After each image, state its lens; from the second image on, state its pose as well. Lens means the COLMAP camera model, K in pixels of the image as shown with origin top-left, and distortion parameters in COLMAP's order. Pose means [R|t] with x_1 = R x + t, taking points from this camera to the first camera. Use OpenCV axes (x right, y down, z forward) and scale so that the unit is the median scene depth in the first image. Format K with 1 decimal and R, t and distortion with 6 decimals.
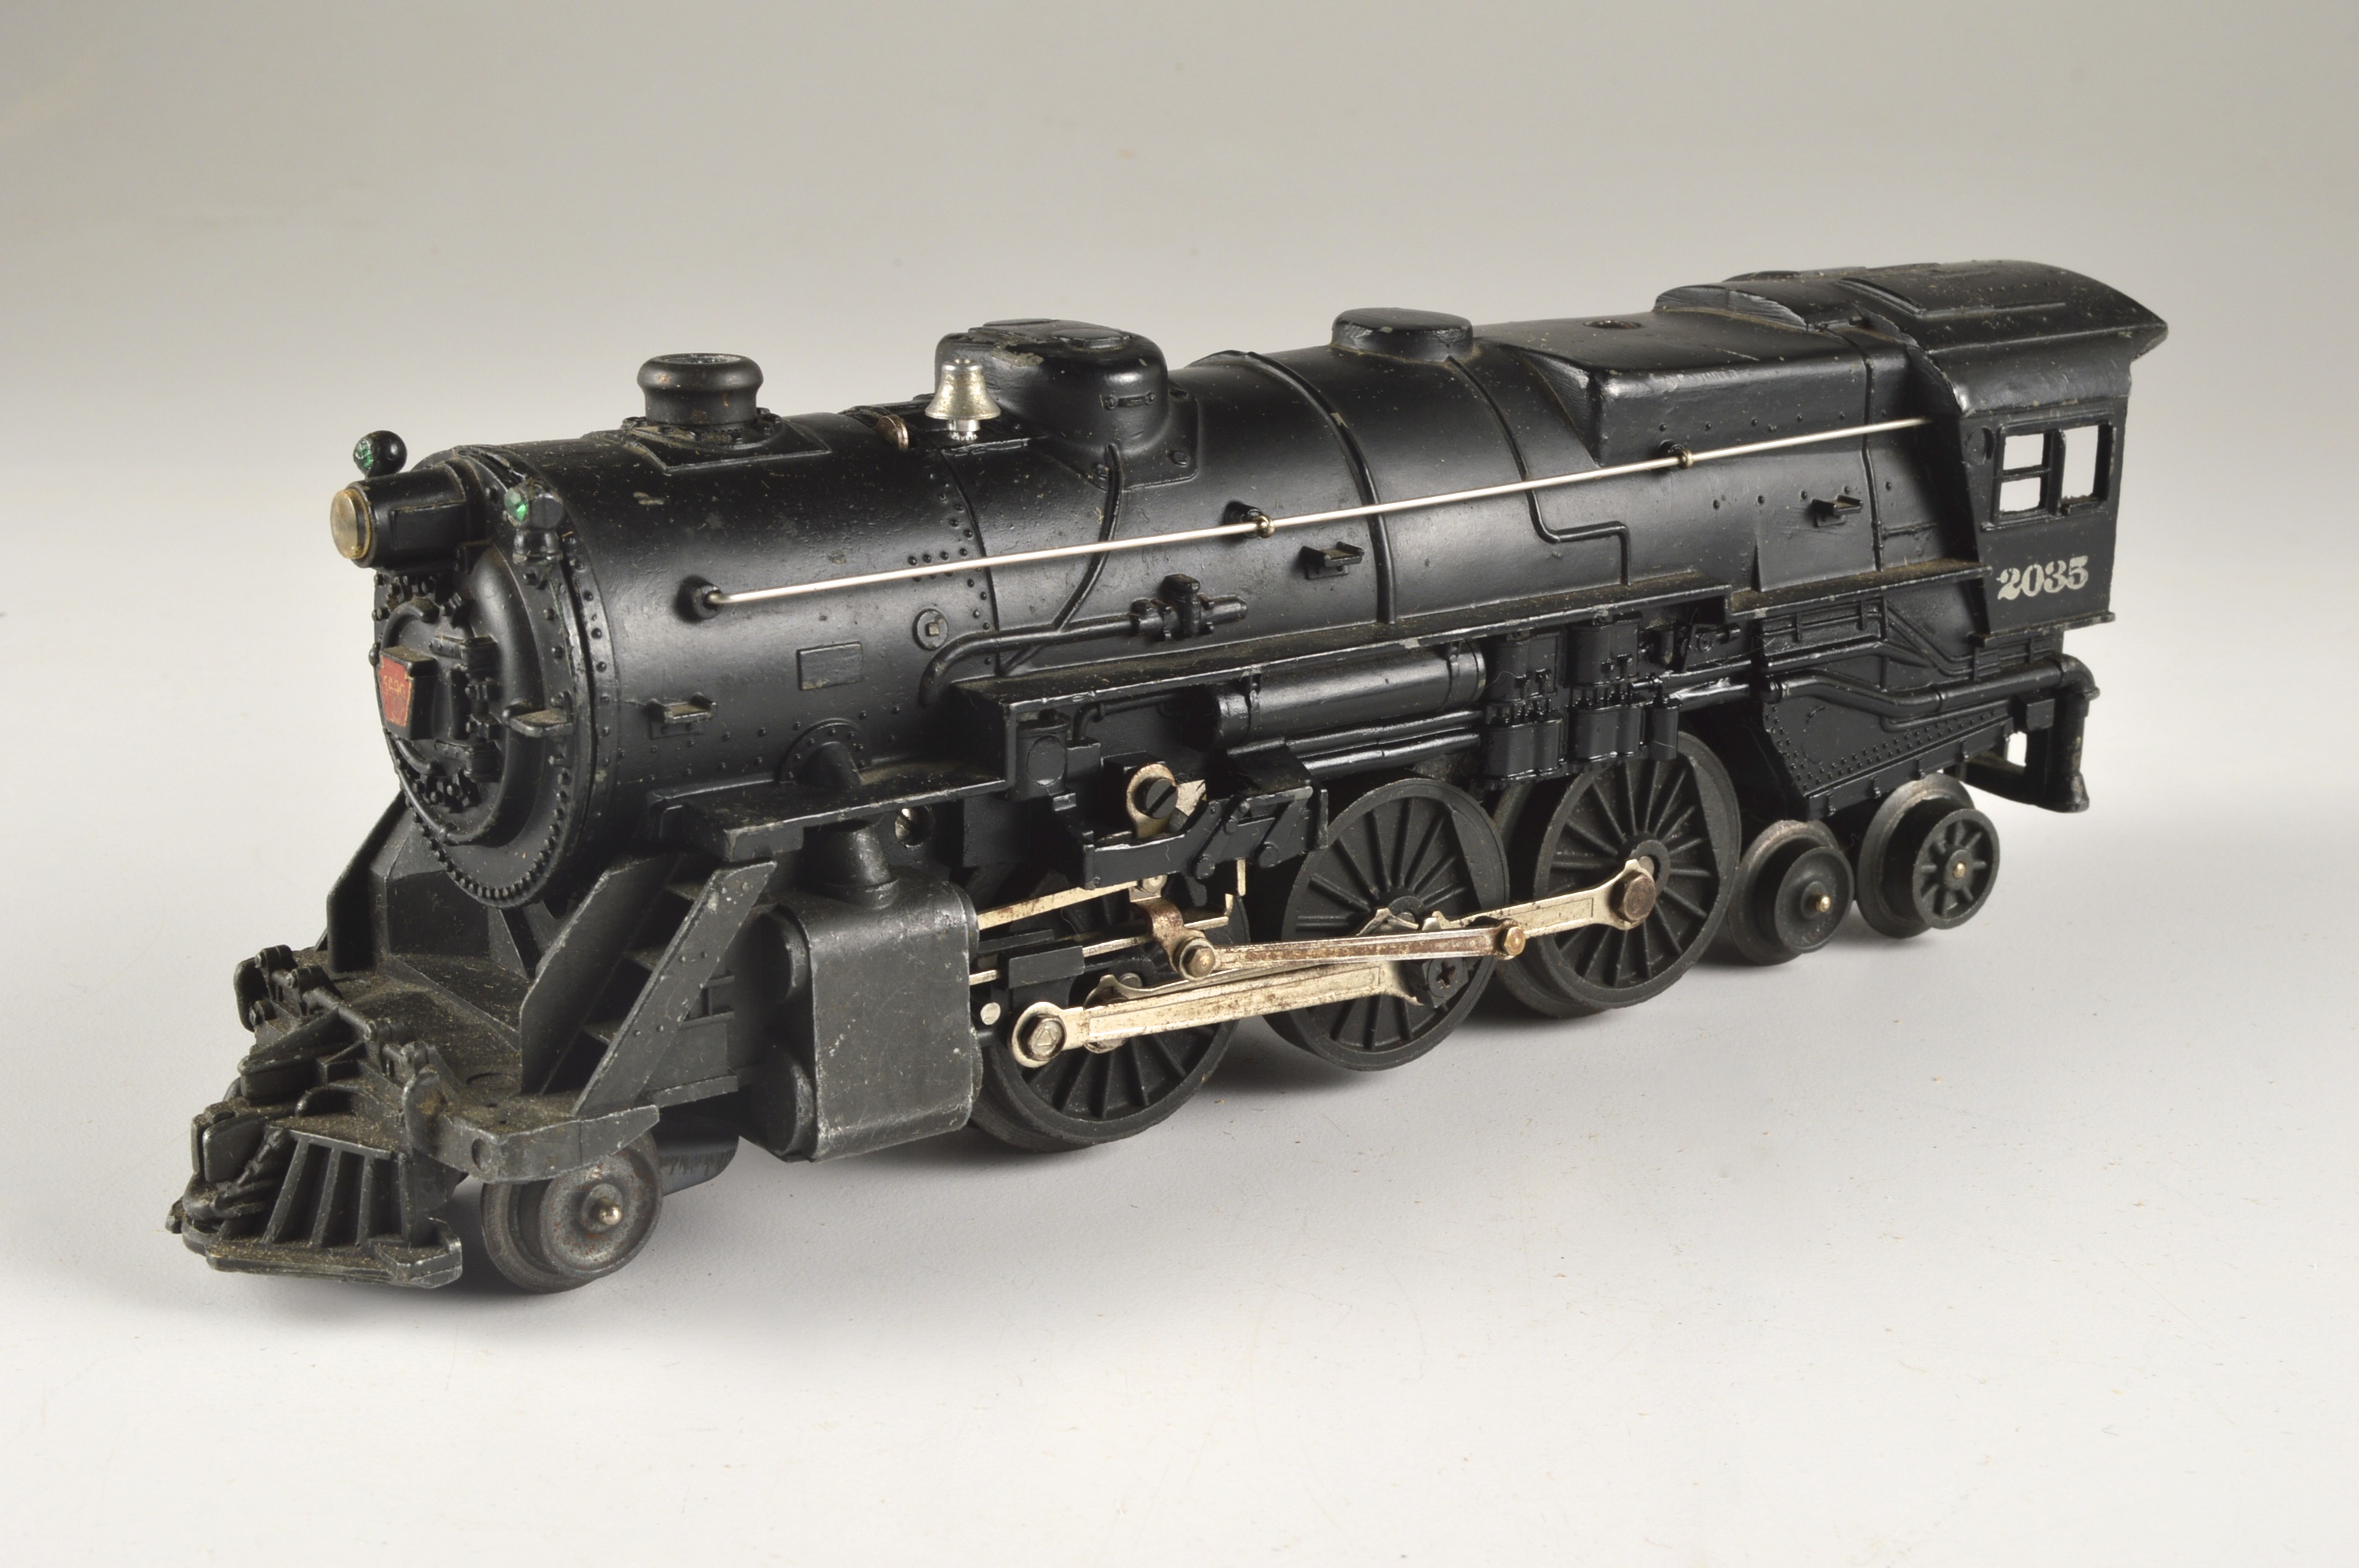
lens RADIAL K [[3490.2, 0, 1179.3], [0, 3490.2, 788.3], [0, 0, 1]] dist [-0.012012, 0.000000]
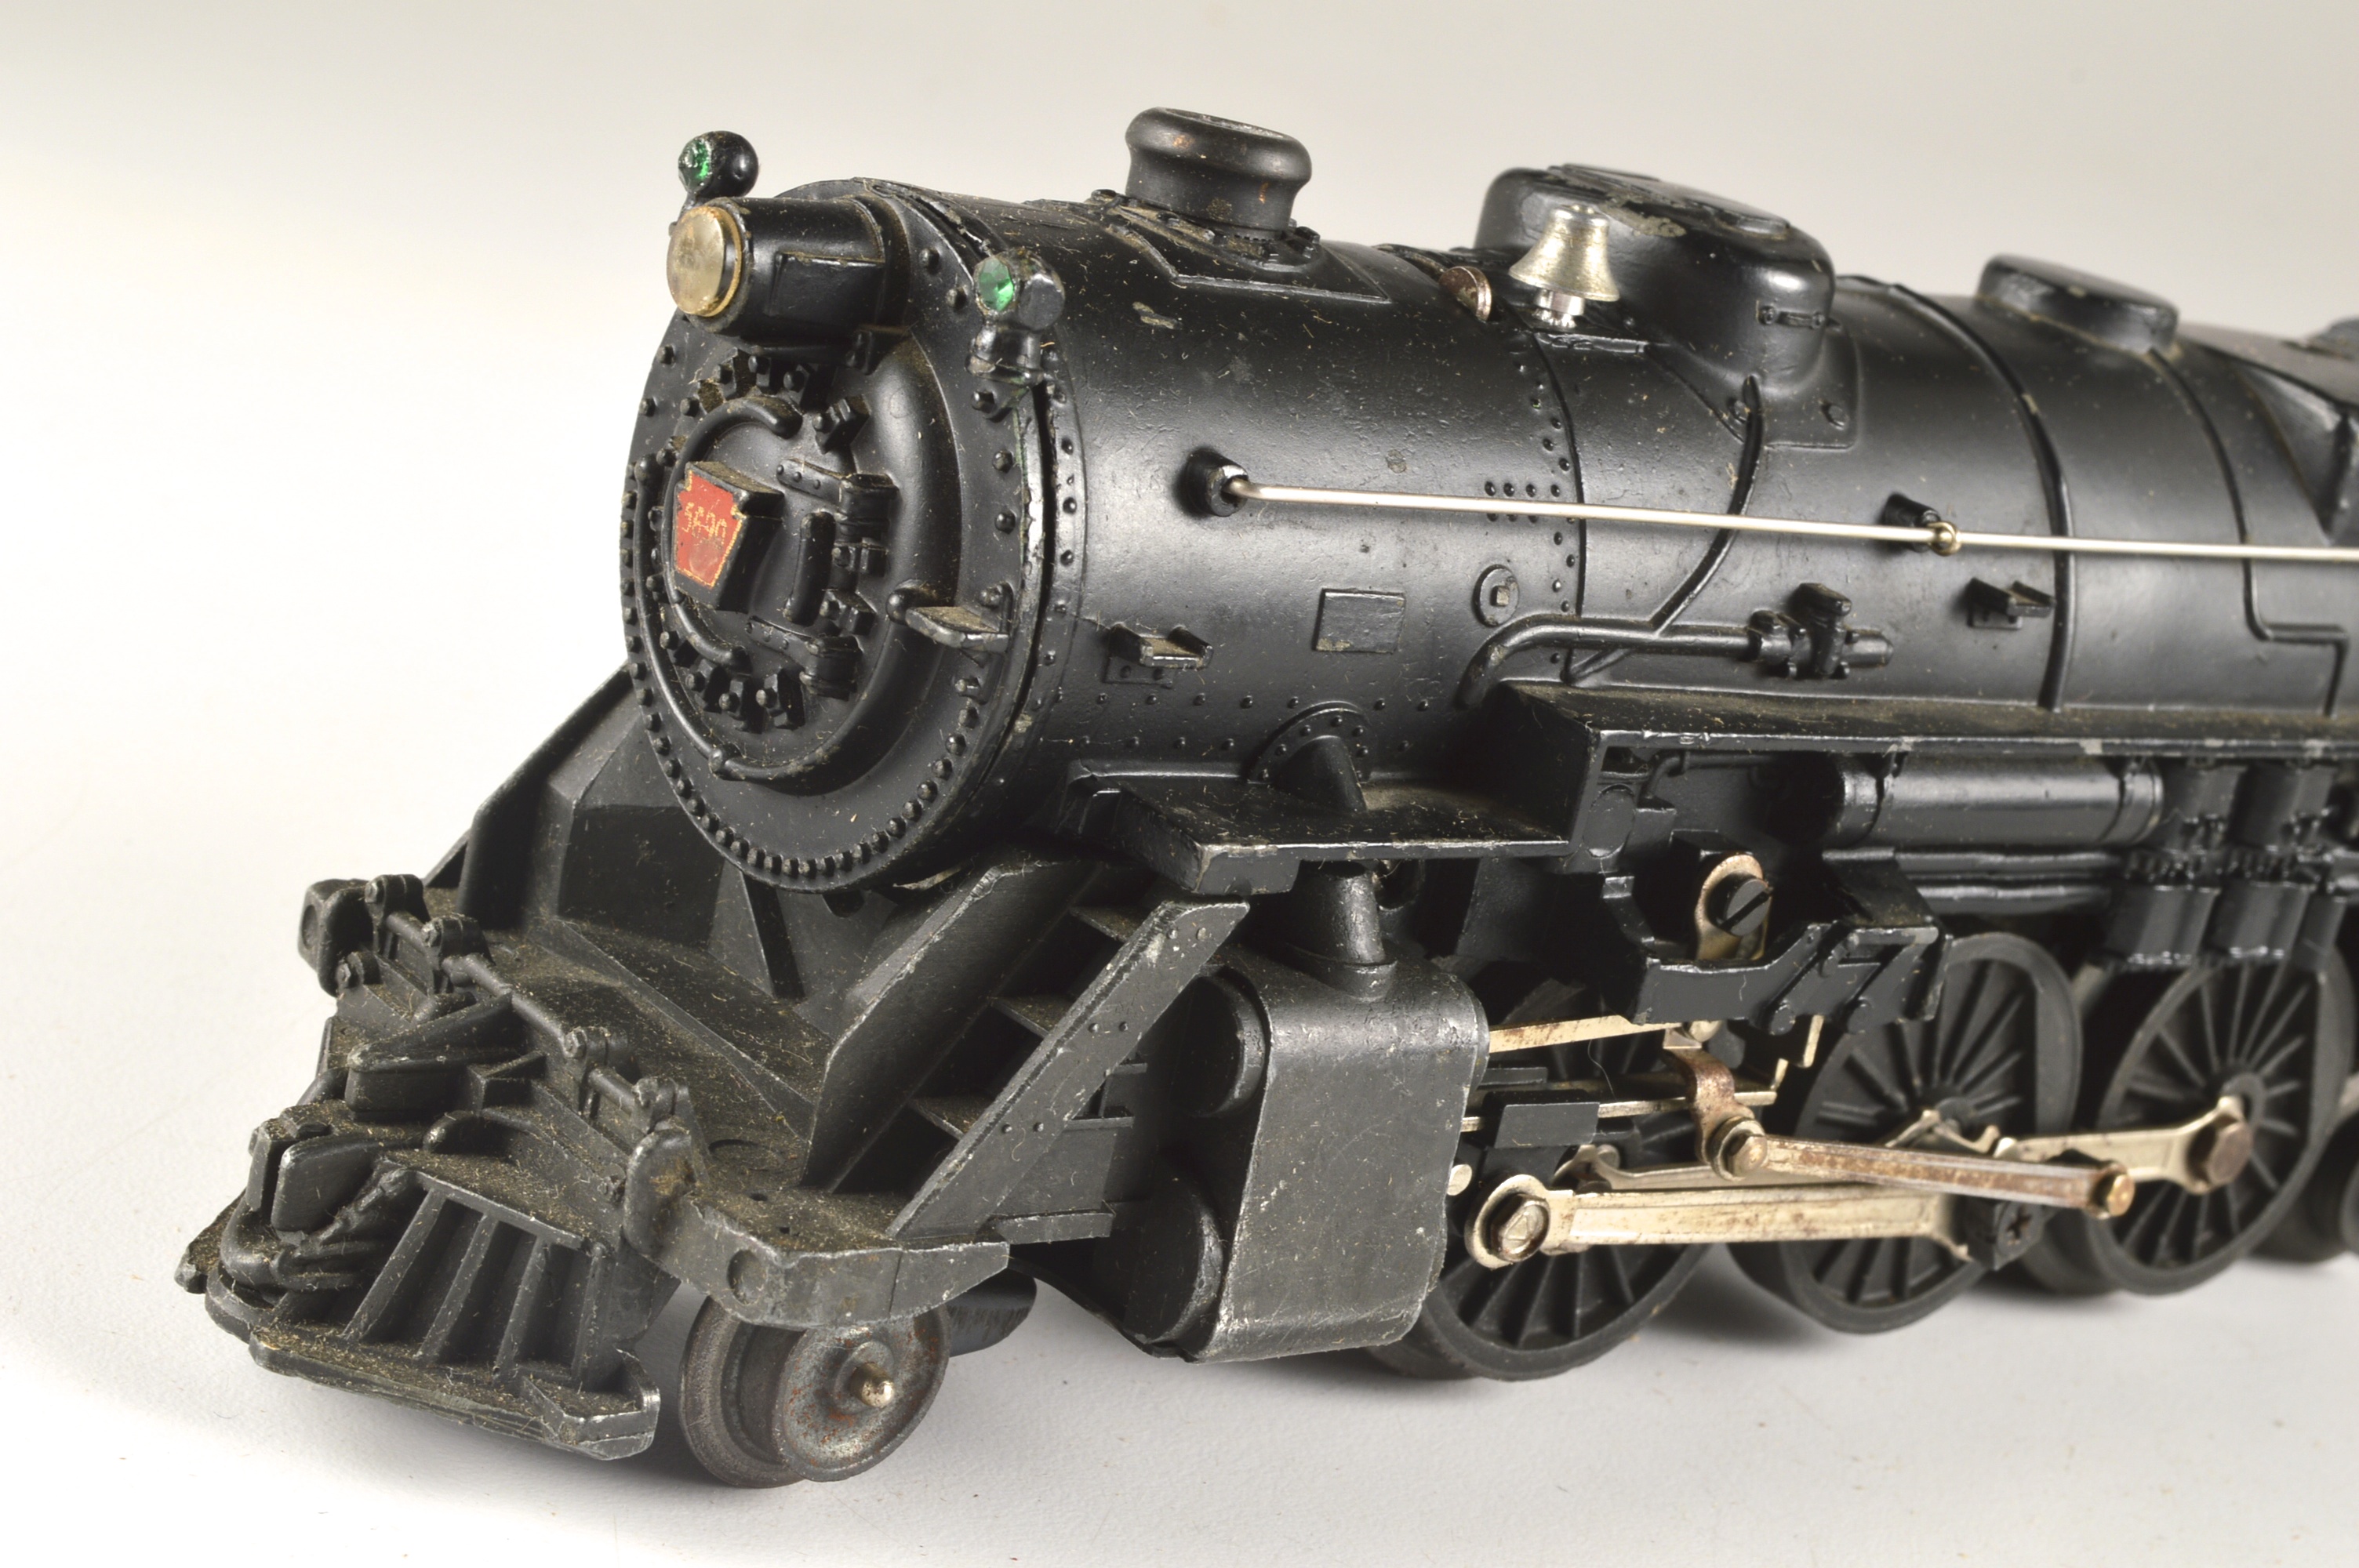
lens RADIAL K [[4036.0, 0, 1180.3], [0, 4036.0, 781.1], [0, 0, 1]] dist [0.004469, 0.000000]
pose [[0.978172, 0.191365, 0.080987, -0.184447], [-0.190926, 0.981516, -0.013198, 0.010447], [-0.082016, -0.002552, 0.996628, 0.241821]]
